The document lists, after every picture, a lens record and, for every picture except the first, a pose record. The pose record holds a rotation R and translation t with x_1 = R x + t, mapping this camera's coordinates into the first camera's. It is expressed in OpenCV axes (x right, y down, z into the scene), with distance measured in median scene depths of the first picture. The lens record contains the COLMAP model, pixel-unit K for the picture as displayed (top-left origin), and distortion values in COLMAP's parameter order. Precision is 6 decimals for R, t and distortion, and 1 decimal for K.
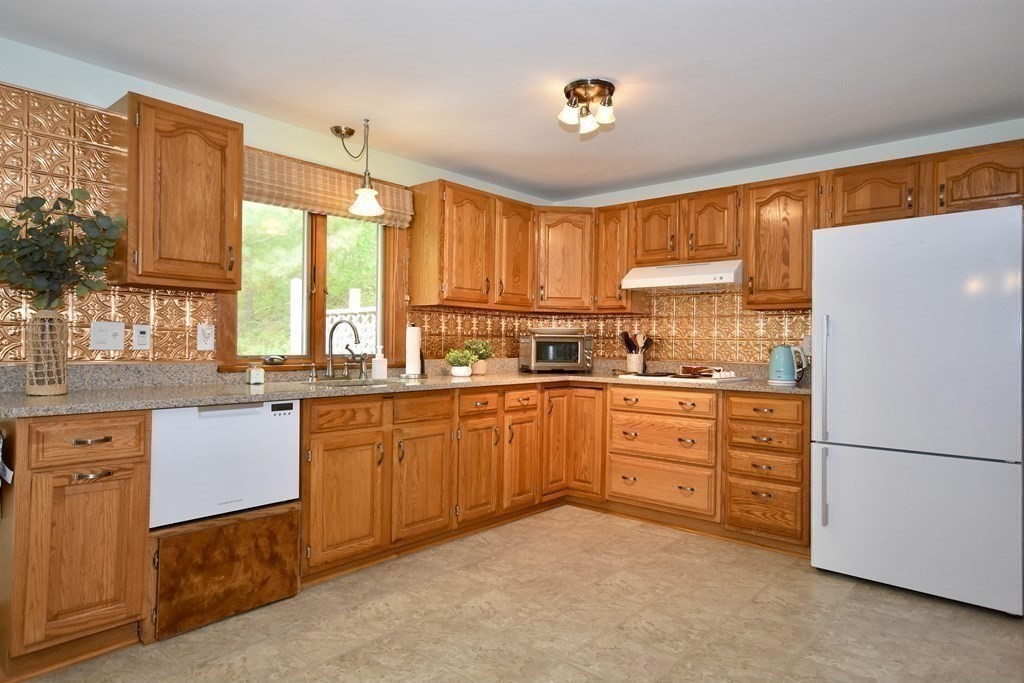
lens RADIAL K [[608.7, 0, 512.0], [0, 608.7, 341.5], [0, 0, 1]] dist [0.016133, 0.002420]
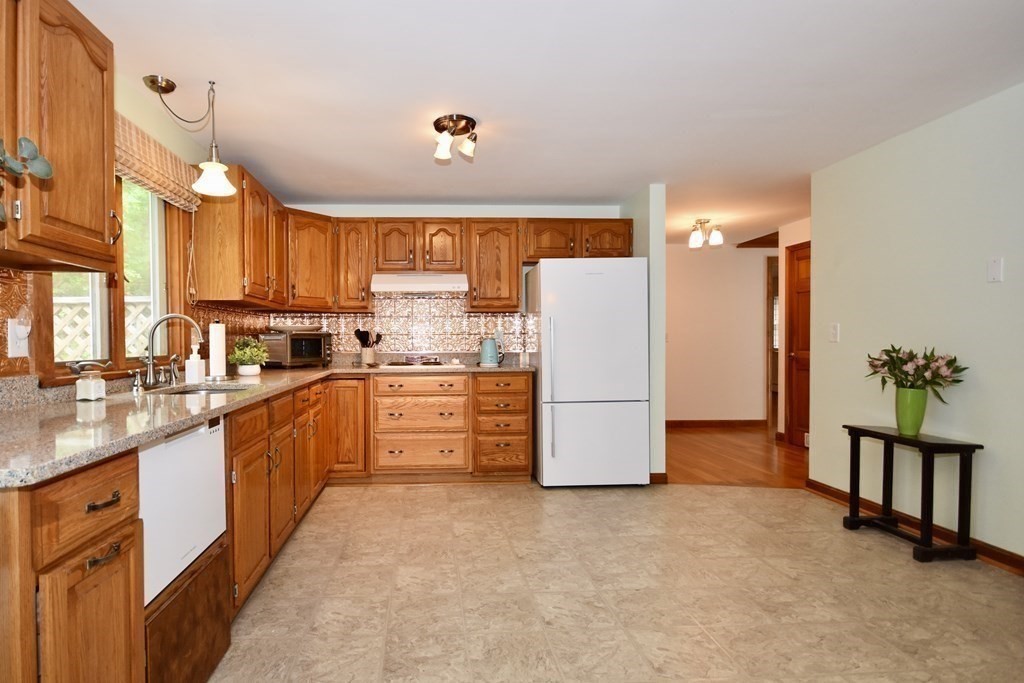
lens RADIAL K [[516.4, 0, 440.4], [0, 516.4, 349.9], [0, 0, 1]] dist [-0.000718, -0.000286]
pose [[0.731542, -0.029815, 0.681144, -0.504772], [0.013951, 0.999489, 0.028767, -0.002718], [-0.681653, -0.011541, 0.731584, 0.243294]]
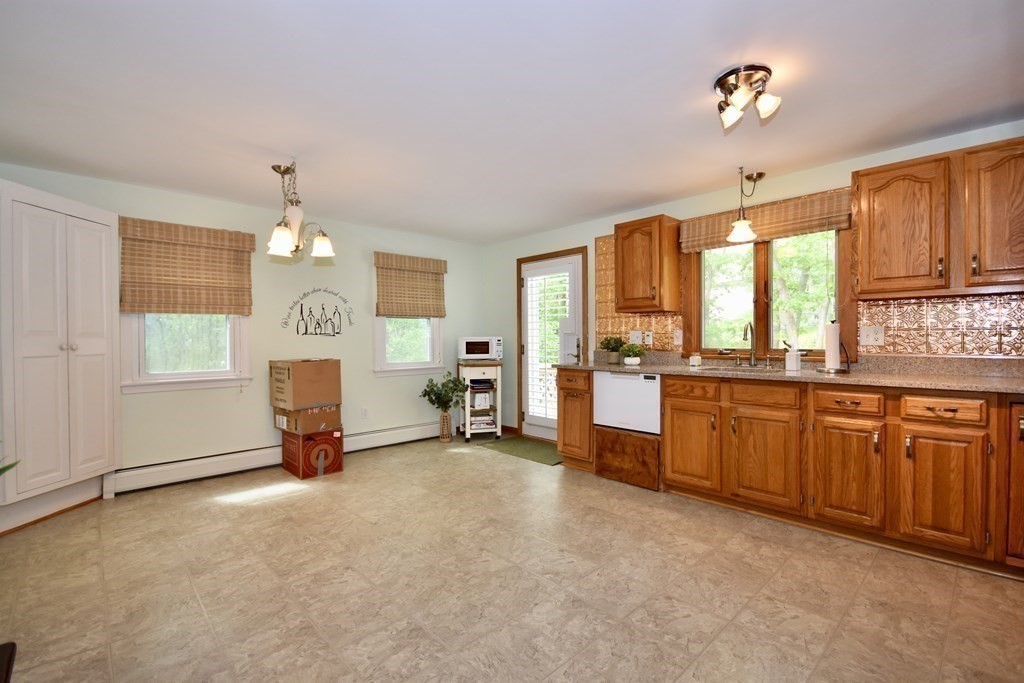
lens RADIAL K [[453.6, 0, 512.0], [0, 453.6, 341.5], [0, 0, 1]] dist [-0.001243, -0.000205]
pose [[-0.096626, -0.008246, -0.995287, 0.760601], [0.006393, 0.999940, -0.008905, 0.012028], [0.995300, -0.007224, -0.096567, 0.601686]]
